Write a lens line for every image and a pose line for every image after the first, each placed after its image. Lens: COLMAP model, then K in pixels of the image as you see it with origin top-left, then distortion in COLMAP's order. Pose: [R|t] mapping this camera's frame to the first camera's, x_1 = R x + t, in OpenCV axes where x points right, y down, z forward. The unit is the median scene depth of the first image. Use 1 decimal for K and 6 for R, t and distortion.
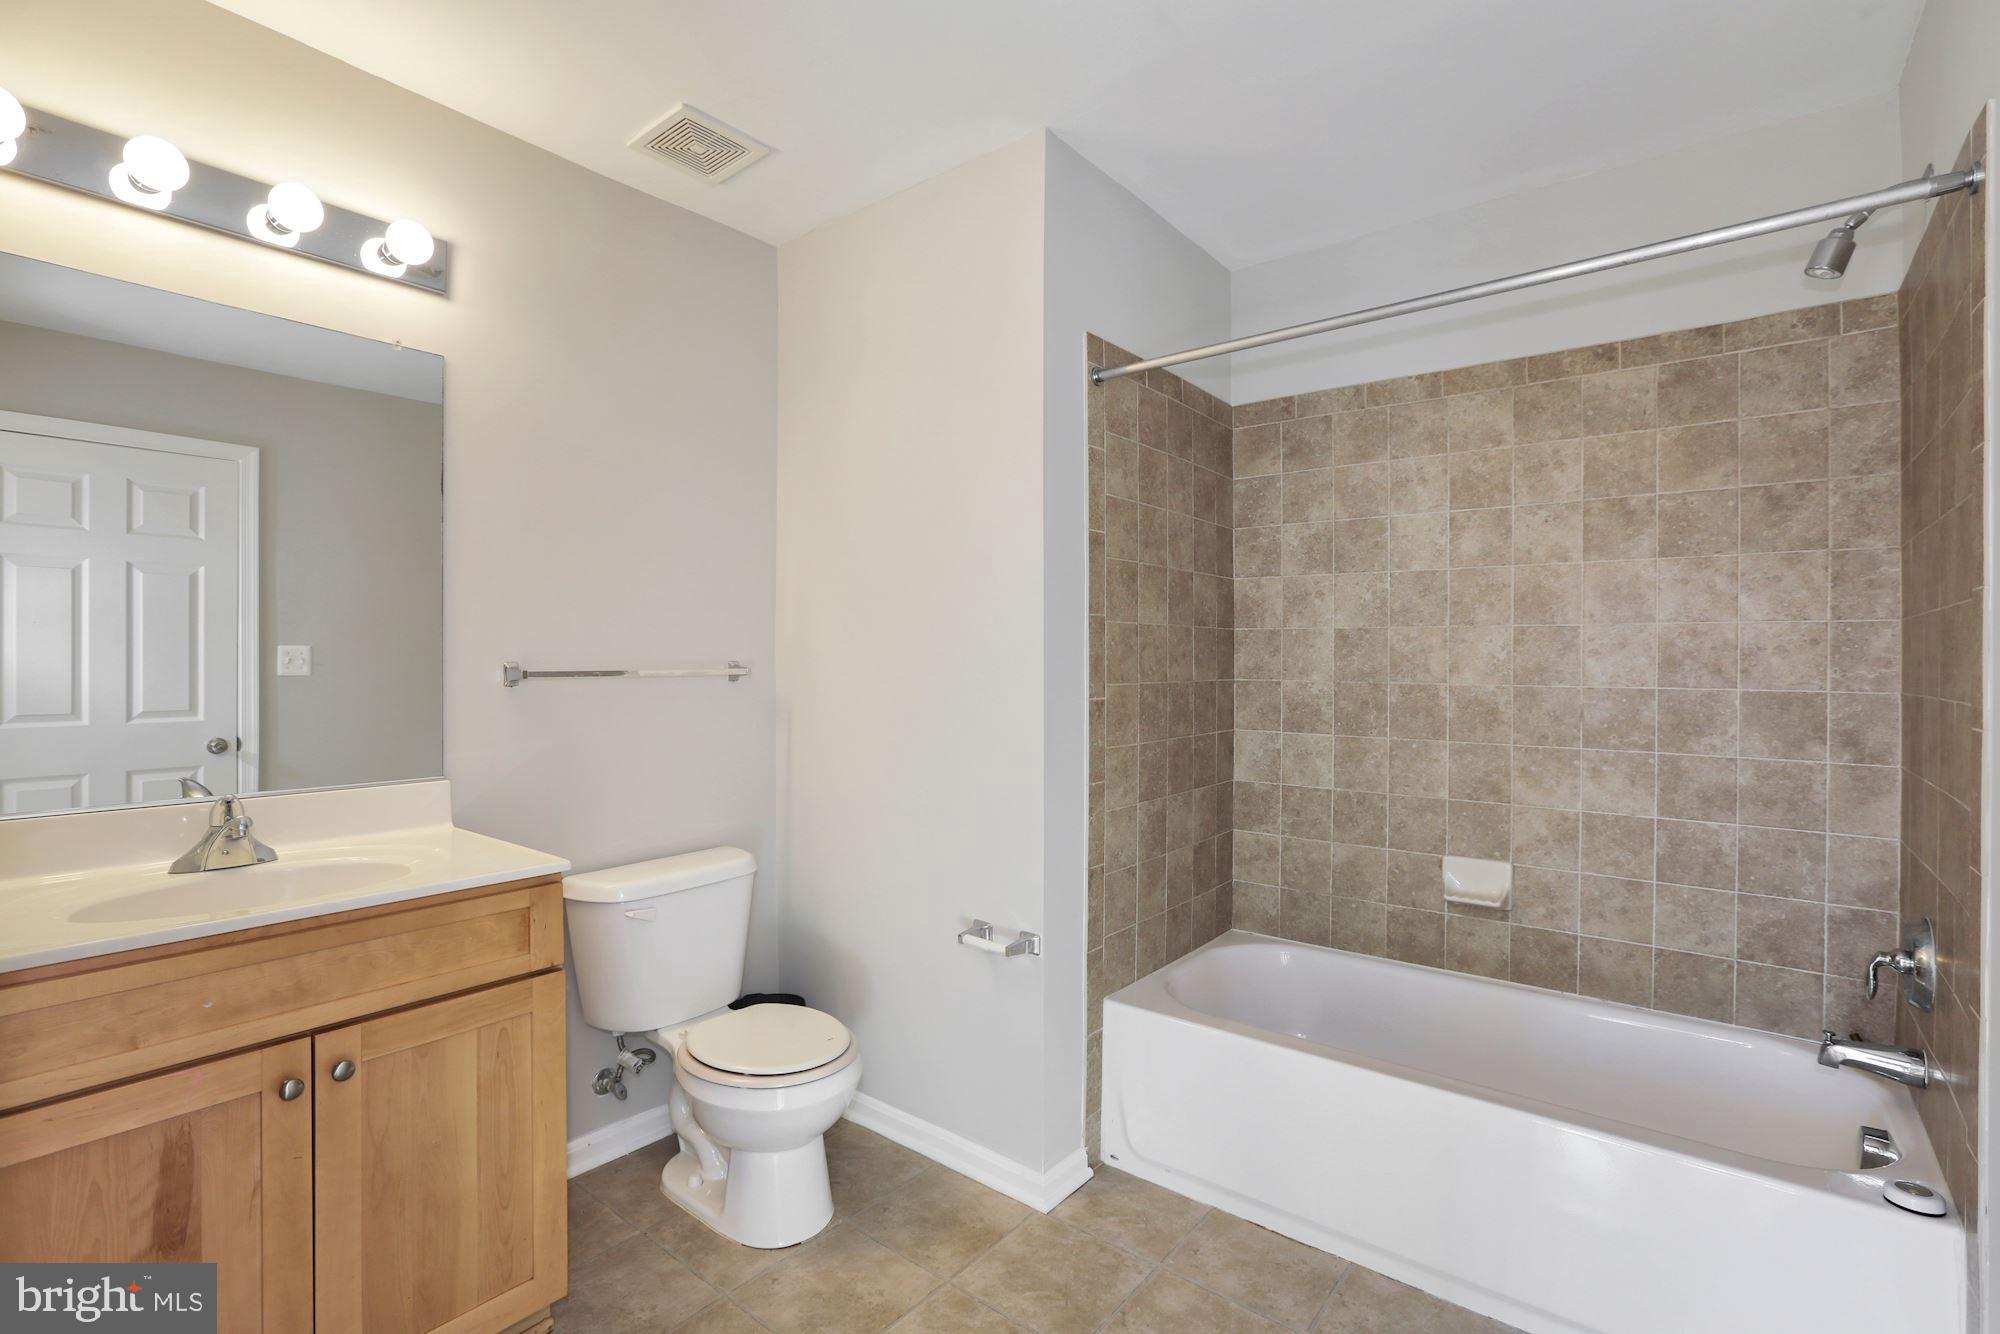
lens RADIAL K [[924.7, 0, 1007.7], [0, 924.7, 659.6], [0, 0, 1]] dist [-0.023540, 0.015357]
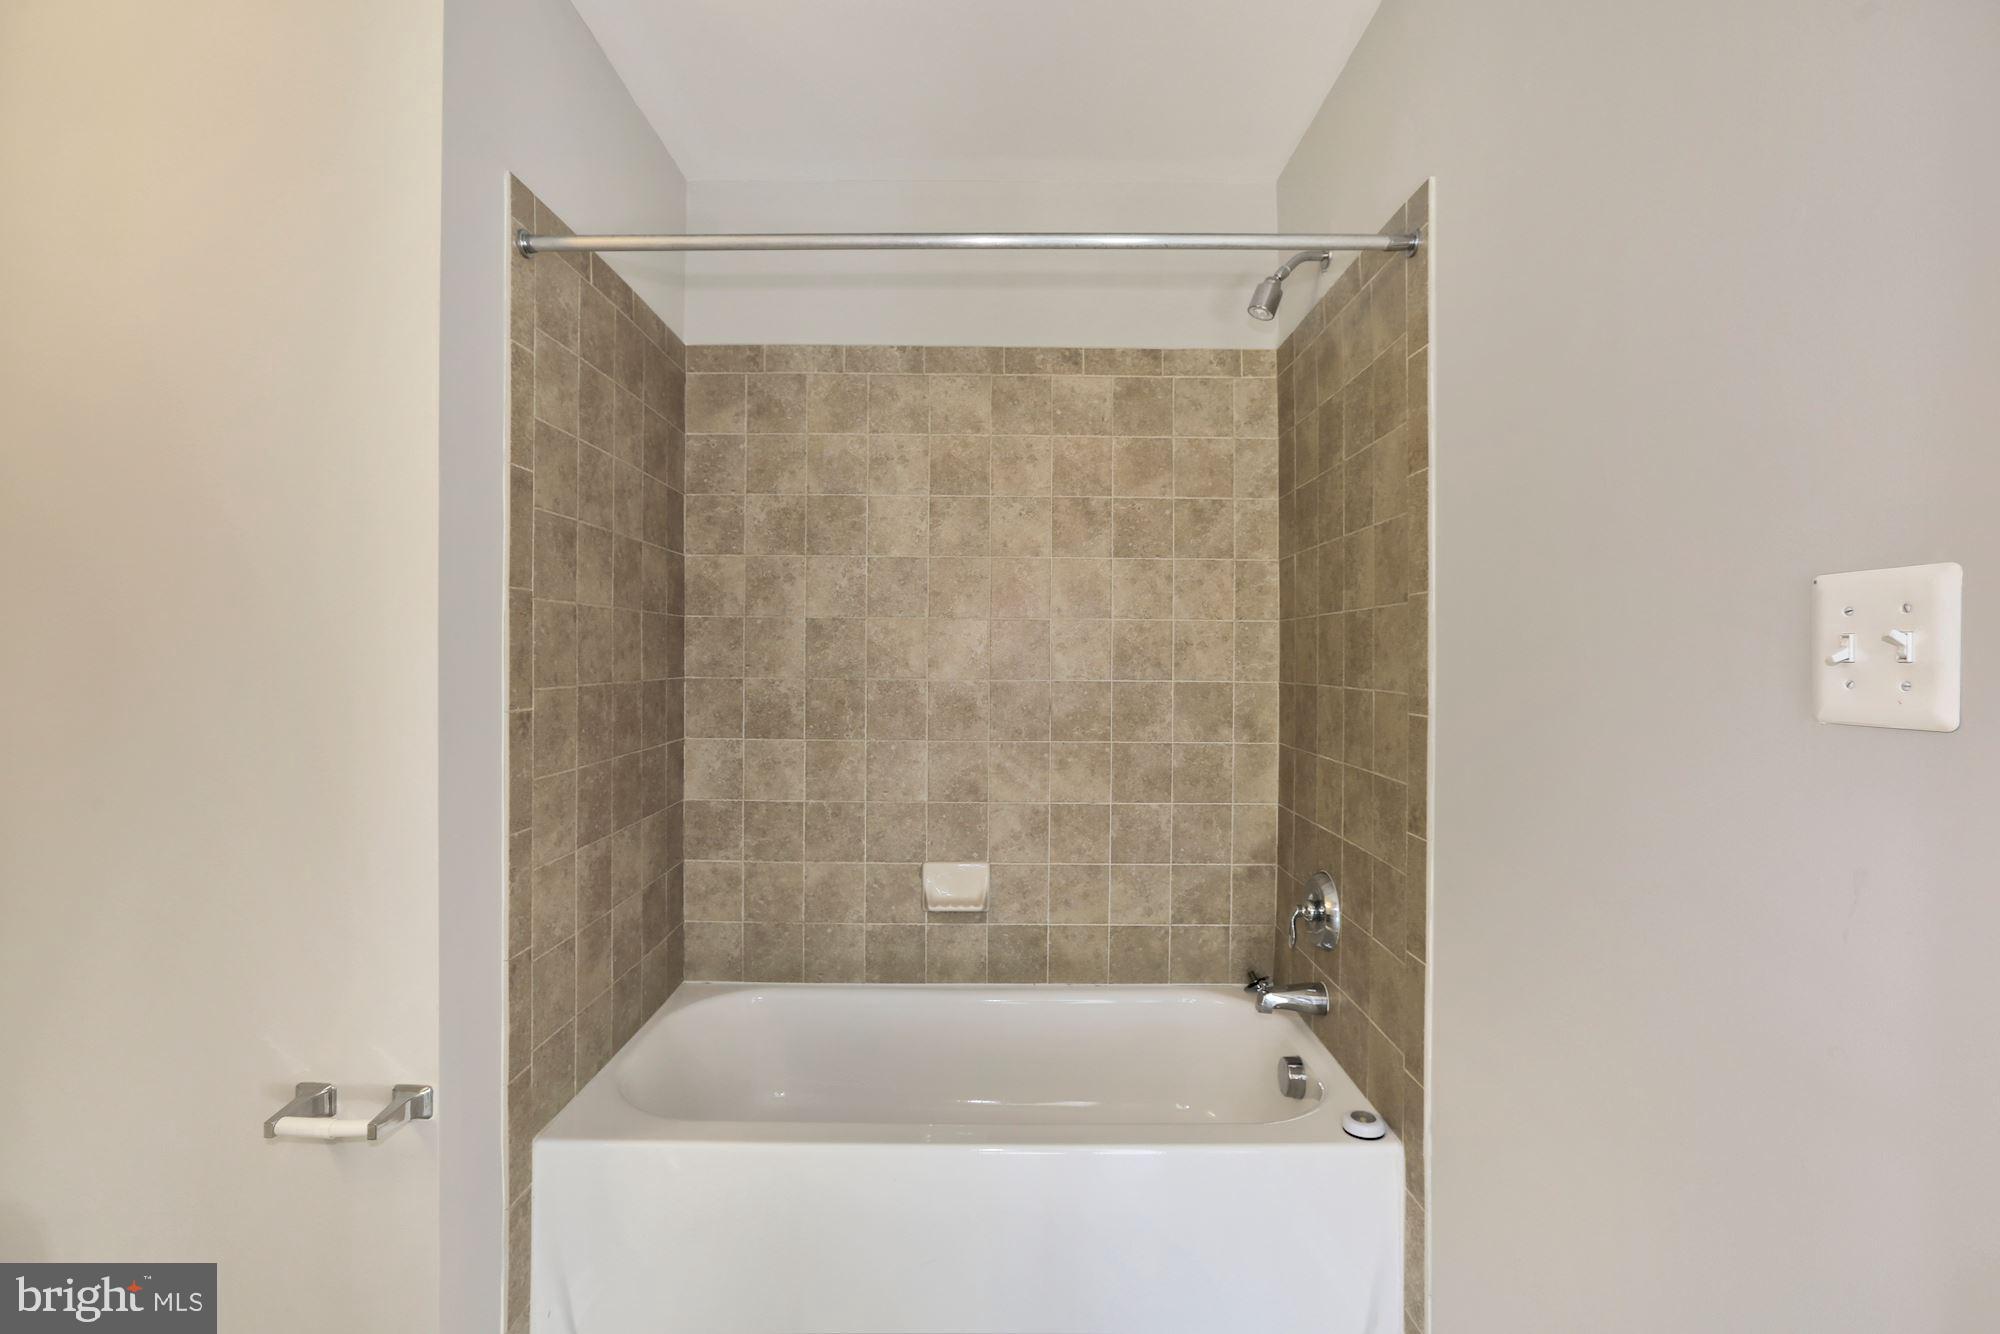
lens RADIAL K [[891.3, 0, 999.0], [0, 891.3, 650.5], [0, 0, 1]] dist [-0.053924, 0.028804]
pose [[0.785116, 0.003187, 0.619341, -0.028063], [-0.001450, 0.999993, -0.003308, -0.000177], [-0.619347, 0.001699, 0.785115, 0.257555]]
